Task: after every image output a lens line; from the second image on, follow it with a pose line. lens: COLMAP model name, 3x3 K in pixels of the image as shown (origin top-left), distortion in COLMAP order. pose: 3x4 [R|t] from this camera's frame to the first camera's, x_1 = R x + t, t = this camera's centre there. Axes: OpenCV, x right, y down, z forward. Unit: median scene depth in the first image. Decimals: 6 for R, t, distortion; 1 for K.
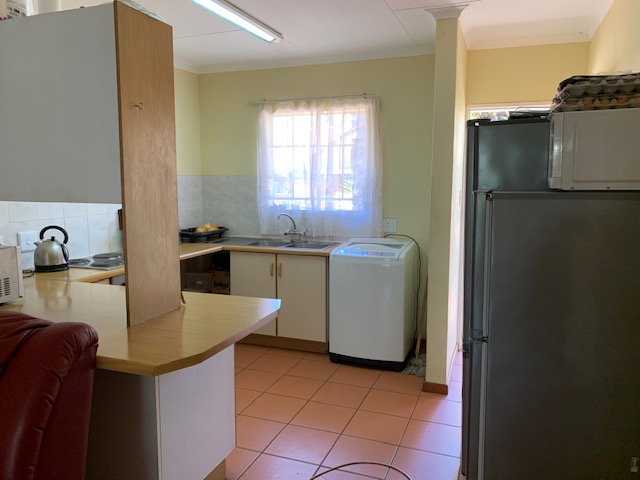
lens RADIAL K [[487.4, 0, 321.1], [0, 487.4, 230.9], [0, 0, 1]] dist [0.034585, -0.039941]
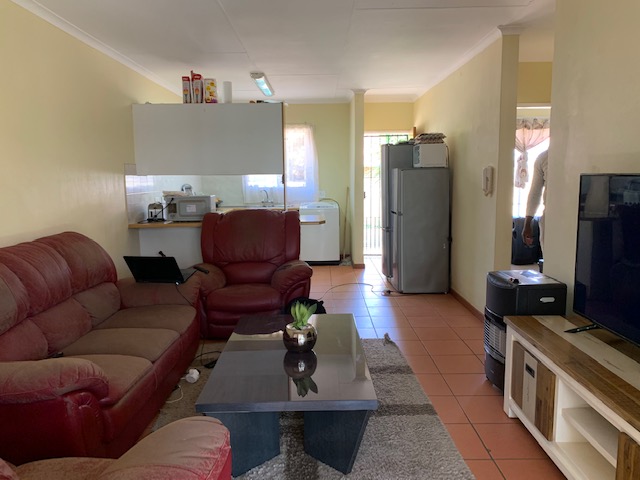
lens RADIAL K [[487.4, 0, 316.2], [0, 487.4, 243.0], [0, 0, 1]] dist [0.034585, -0.039941]
pose [[0.935245, -0.058207, 0.349184, -0.530832], [0.048514, 0.998157, 0.036448, 0.104459], [-0.350662, -0.017148, 0.936345, -0.722278]]
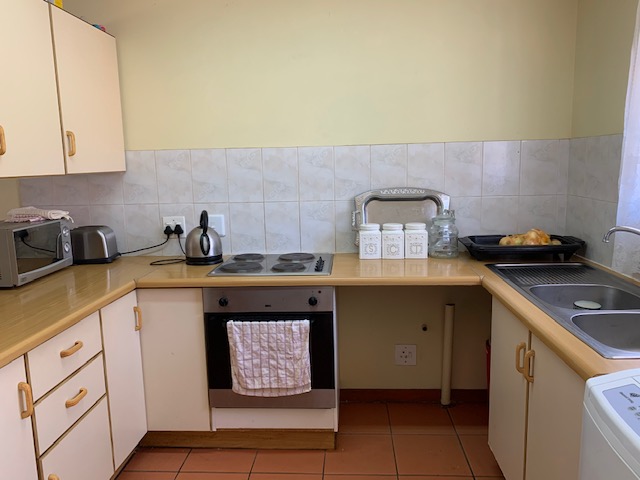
lens RADIAL K [[487.4, 0, 319.3], [0, 487.4, 237.2], [0, 0, 1]] dist [0.034585, -0.039941]
pose [[0.300978, 0.133759, -0.944204, 0.214586], [-0.078507, 0.990229, 0.115254, -0.054087], [0.950394, 0.039437, 0.308538, 0.661619]]
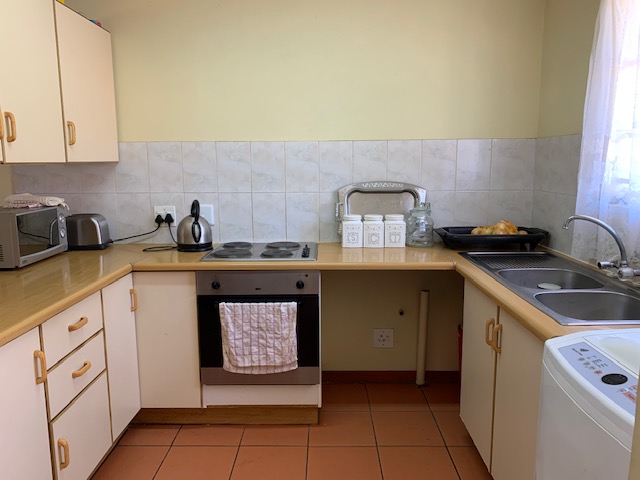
lens RADIAL K [[487.4, 0, 315.5], [0, 487.4, 236.4], [0, 0, 1]] dist [0.034585, -0.039941]
pose [[0.343324, 0.137621, -0.929080, 0.246614], [-0.093605, 0.989295, 0.111951, -0.044740], [0.934541, 0.048531, 0.352531, 0.635944]]
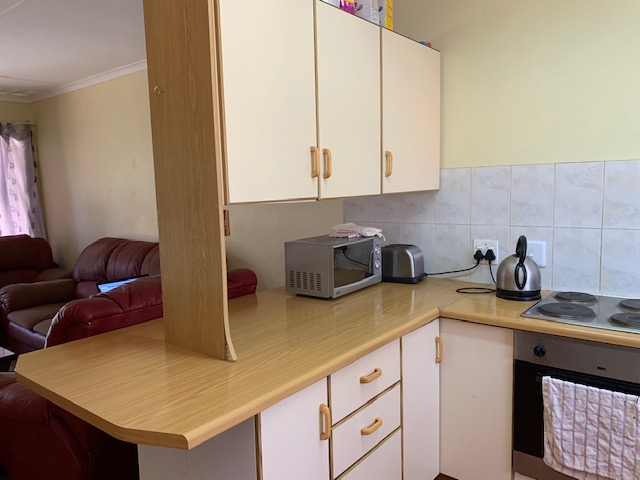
lens RADIAL K [[487.4, 0, 320.9], [0, 487.4, 239.0], [0, 0, 1]] dist [0.034585, -0.039941]
pose [[-0.300903, 0.114975, -0.946698, 0.154869], [-0.075725, 0.986691, 0.143900, -0.061628], [0.950643, 0.114989, -0.288192, 0.658225]]
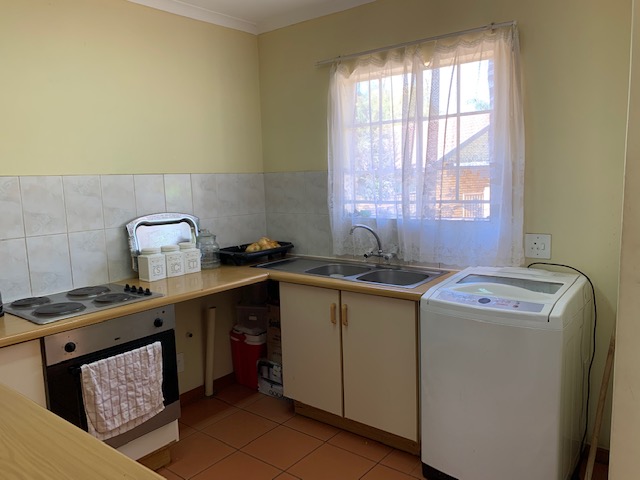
lens RADIAL K [[487.4, 0, 317.7], [0, 487.4, 235.1], [0, 0, 1]] dist [0.034585, -0.039941]
pose [[0.950703, 0.005335, -0.310057, 0.072682], [-0.001652, 0.999925, 0.012141, -0.030805], [0.310099, -0.011030, 0.950640, 0.362551]]
